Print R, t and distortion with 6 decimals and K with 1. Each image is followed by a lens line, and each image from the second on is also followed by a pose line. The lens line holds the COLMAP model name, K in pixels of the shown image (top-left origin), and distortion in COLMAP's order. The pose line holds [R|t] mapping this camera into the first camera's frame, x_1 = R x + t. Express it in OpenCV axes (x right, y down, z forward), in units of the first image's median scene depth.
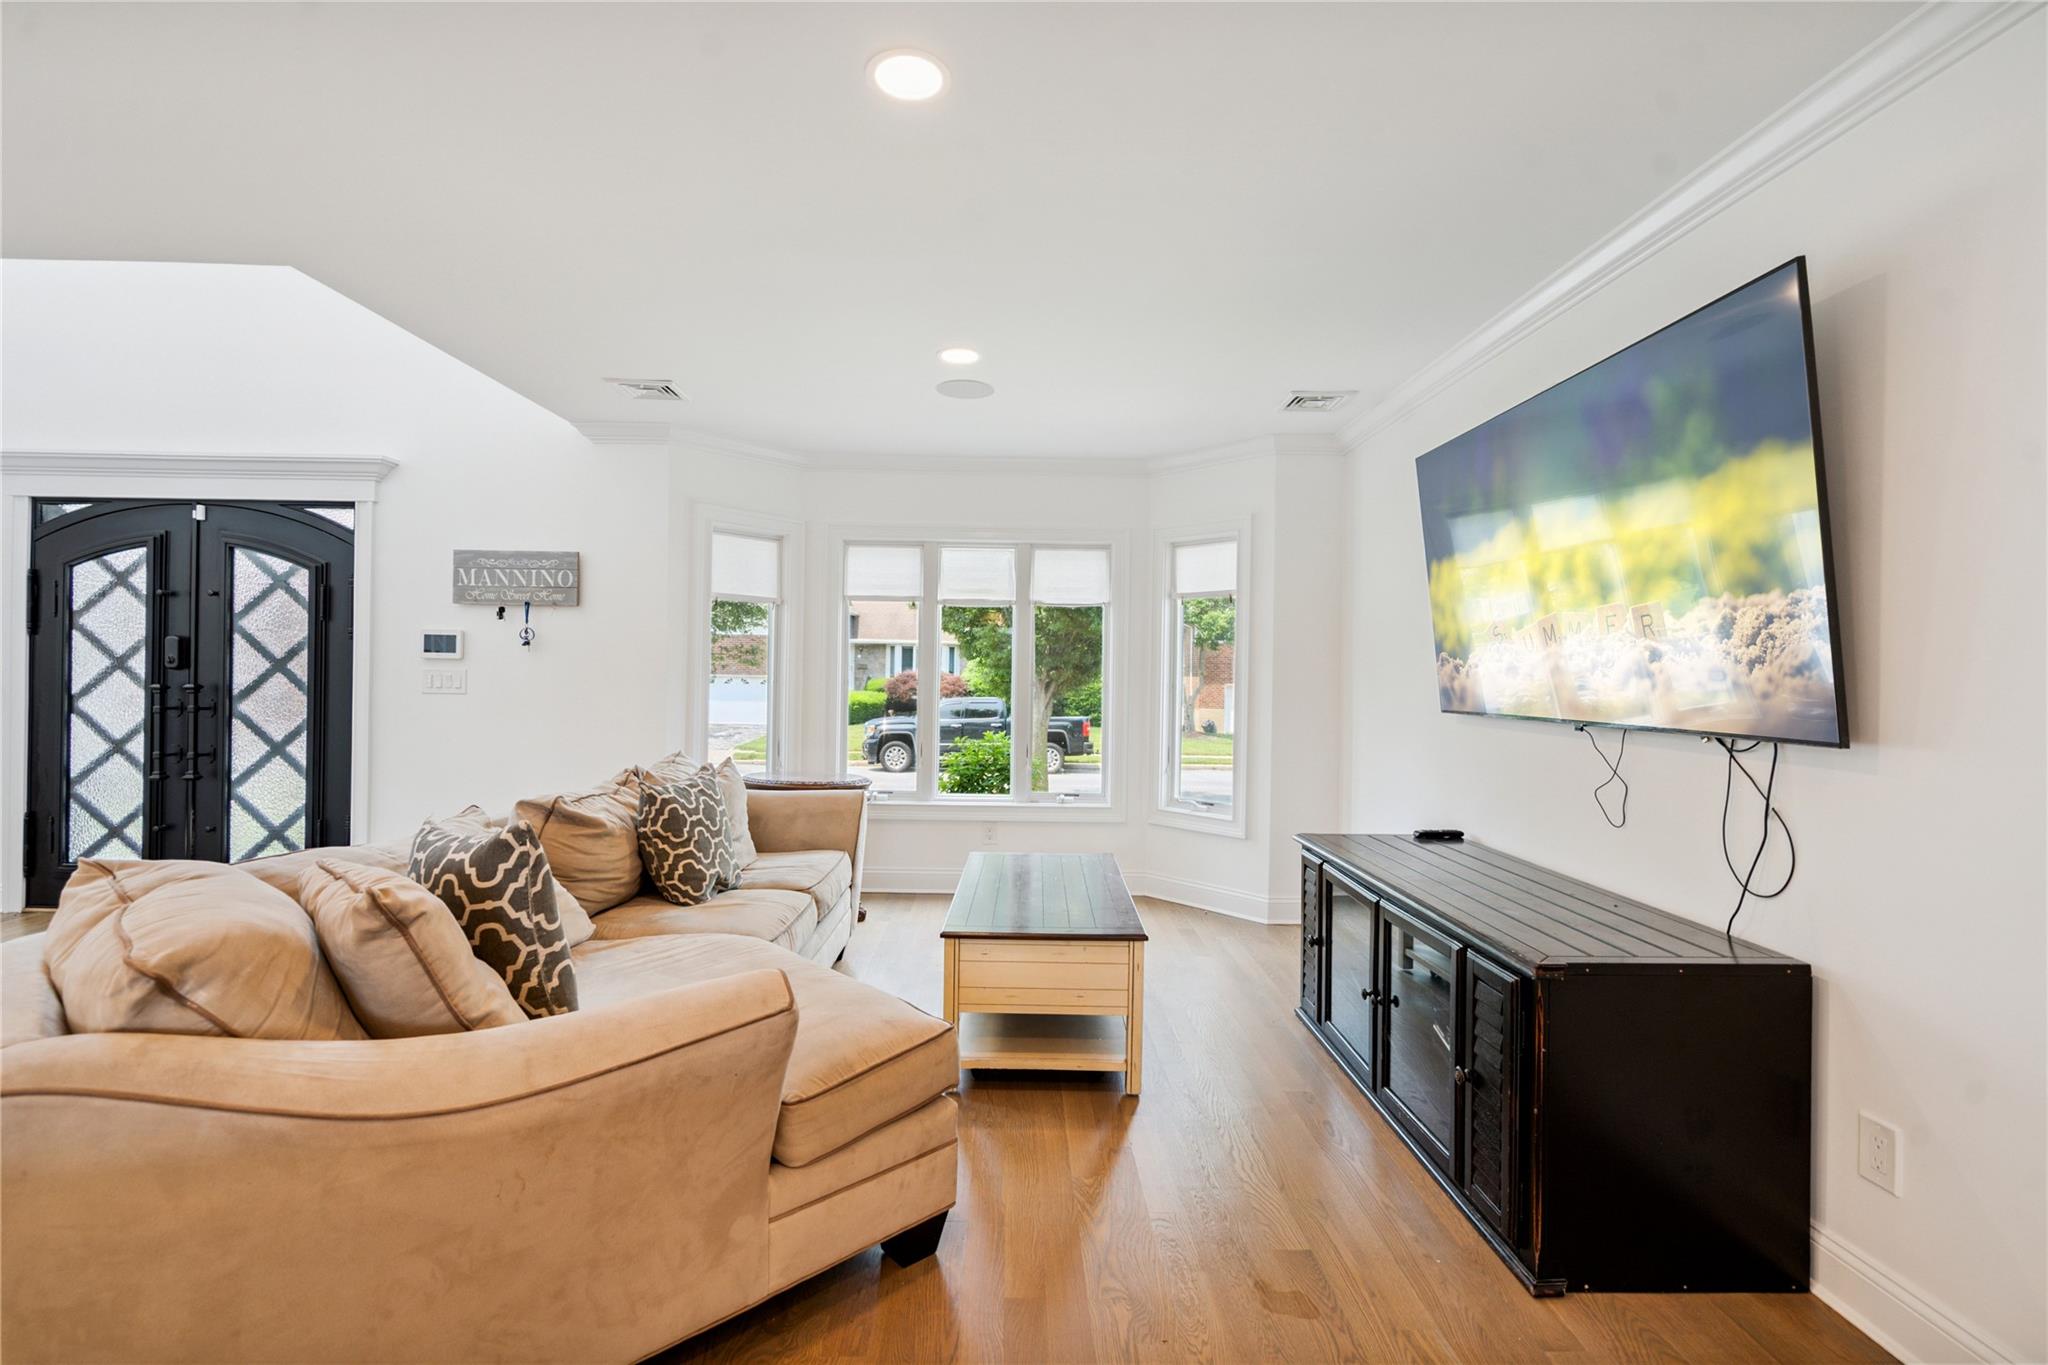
lens RADIAL K [[948.0, 0, 1030.1], [0, 948.0, 660.4], [0, 0, 1]] dist [-0.015730, 0.005663]
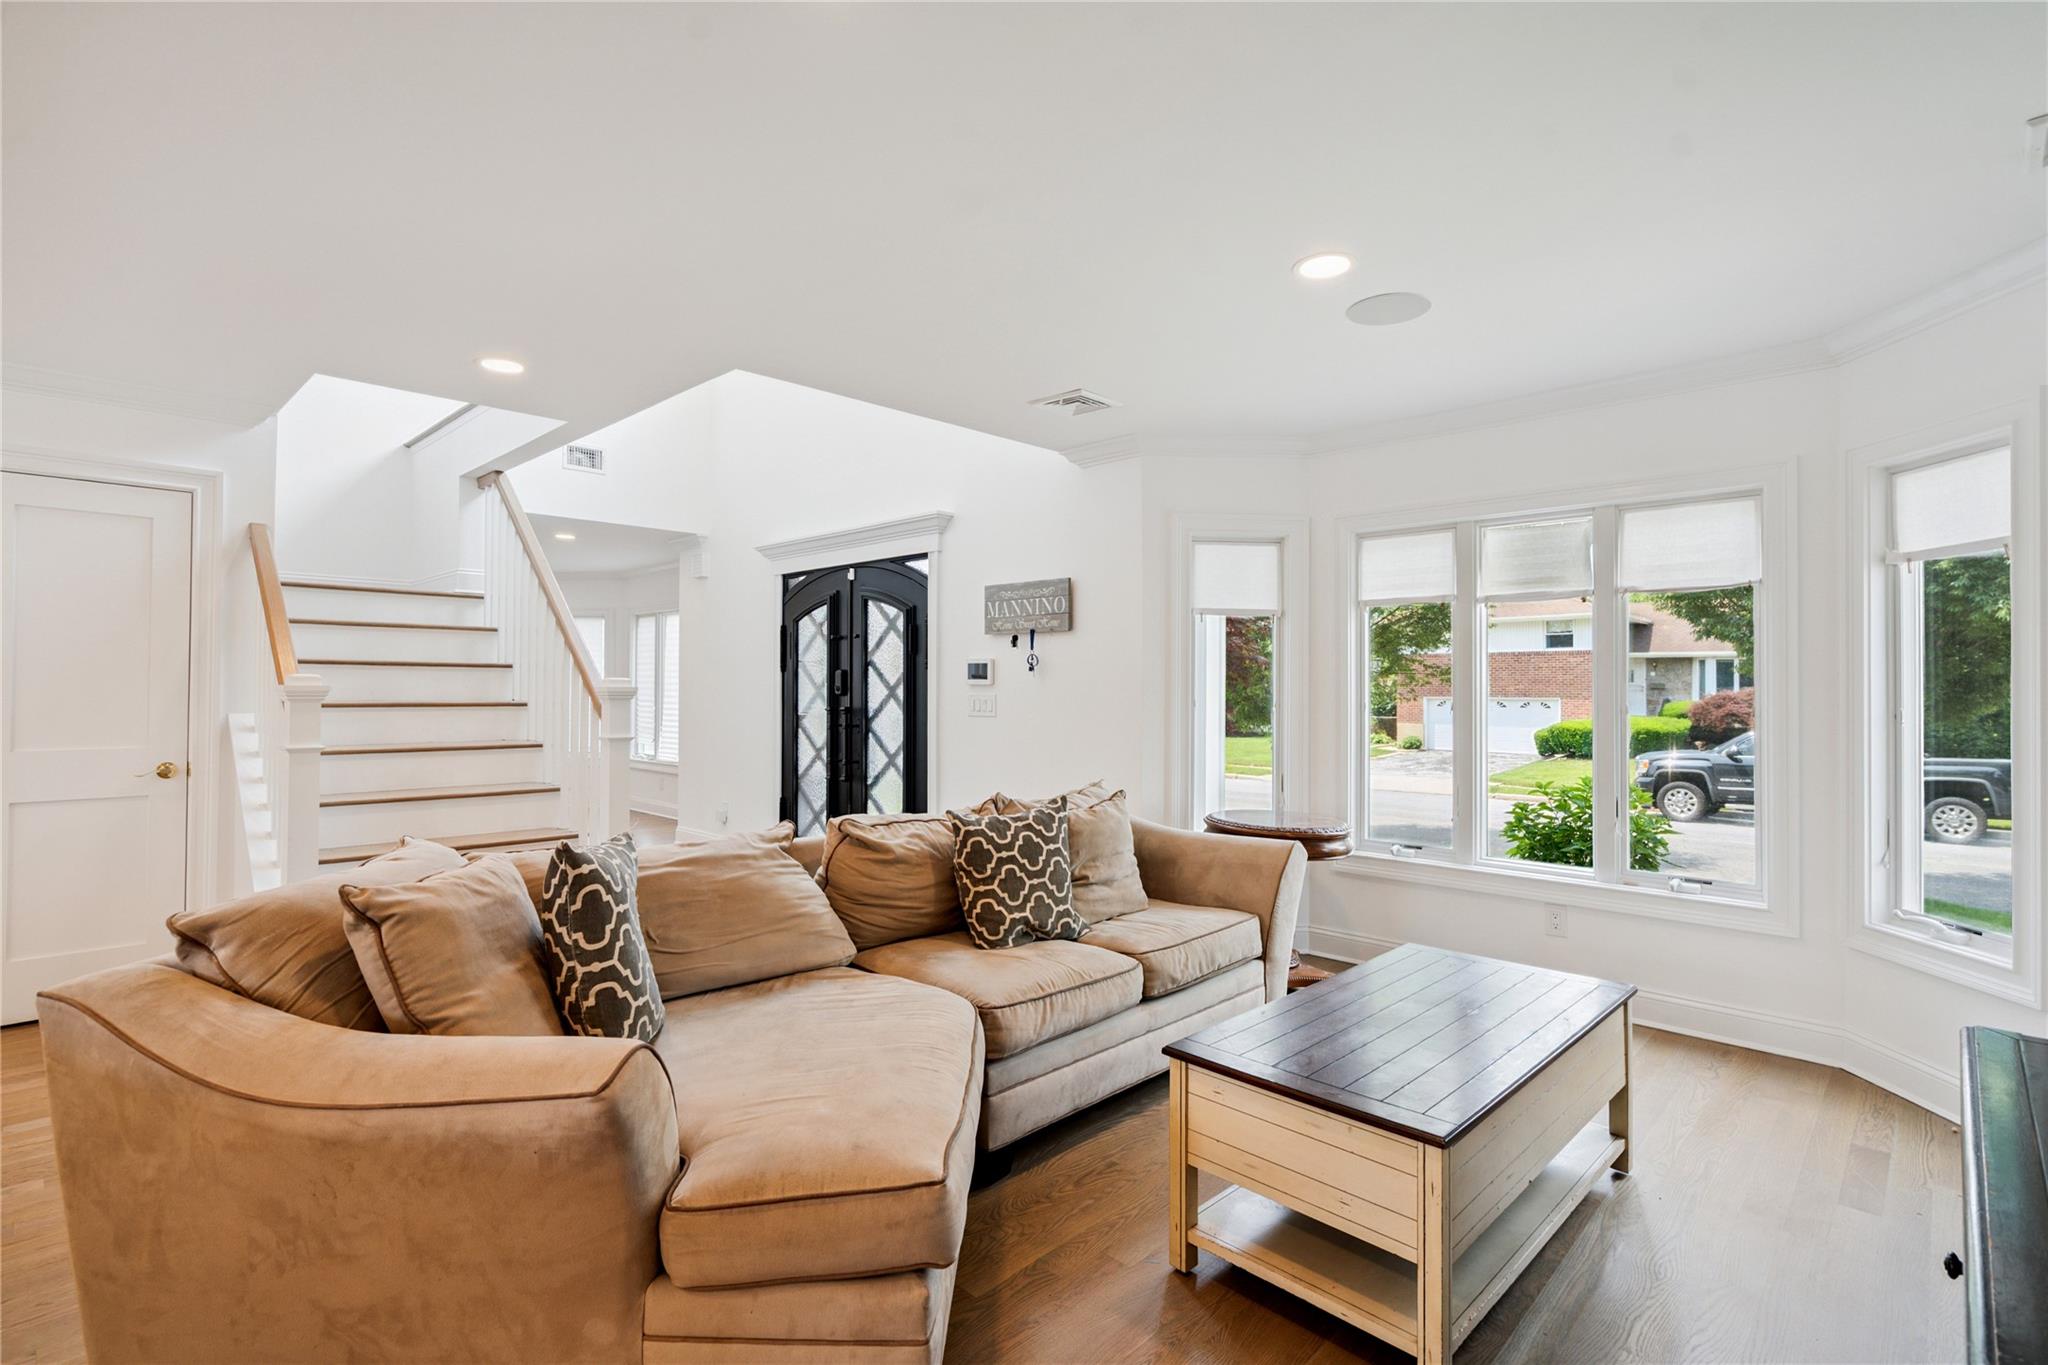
lens RADIAL K [[948.0, 0, 1012.2], [0, 948.0, 676.4], [0, 0, 1]] dist [-0.015730, 0.005663]
pose [[0.693296, -0.018469, -0.720416, 0.218394], [0.013341, 0.999829, -0.012794, 0.003808], [0.720530, -0.000741, 0.693424, 0.248580]]
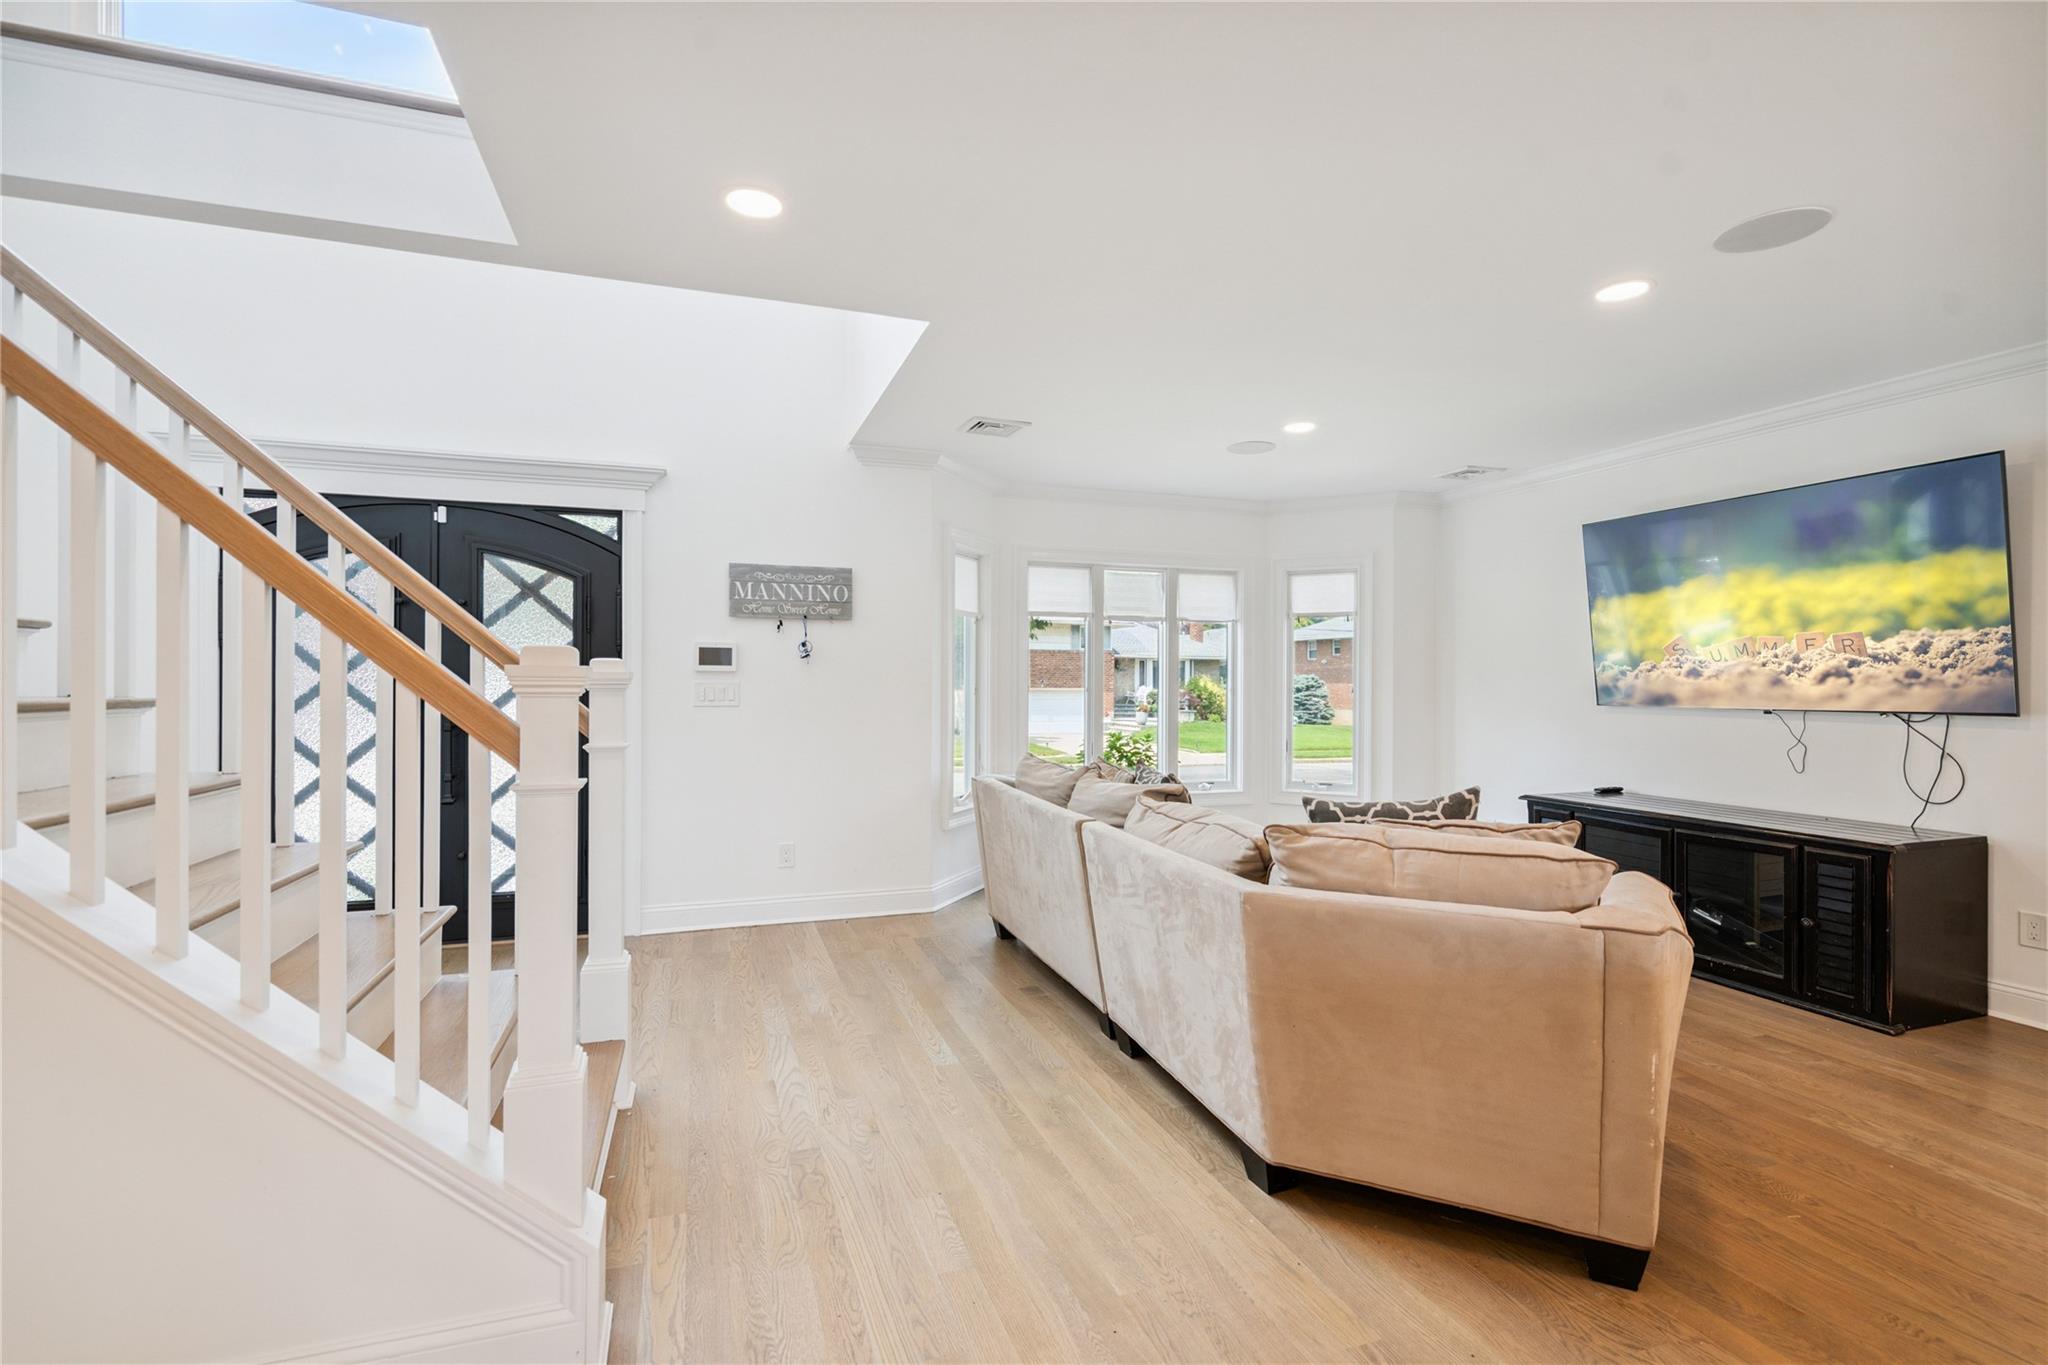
lens RADIAL K [[948.0, 0, 1032.3], [0, 948.0, 679.1], [0, 0, 1]] dist [-0.015730, 0.005663]
pose [[0.951498, -0.010289, 0.307483, -0.620348], [0.006117, 0.999876, 0.014530, -0.006200], [-0.307594, -0.011945, 0.951443, -0.061006]]
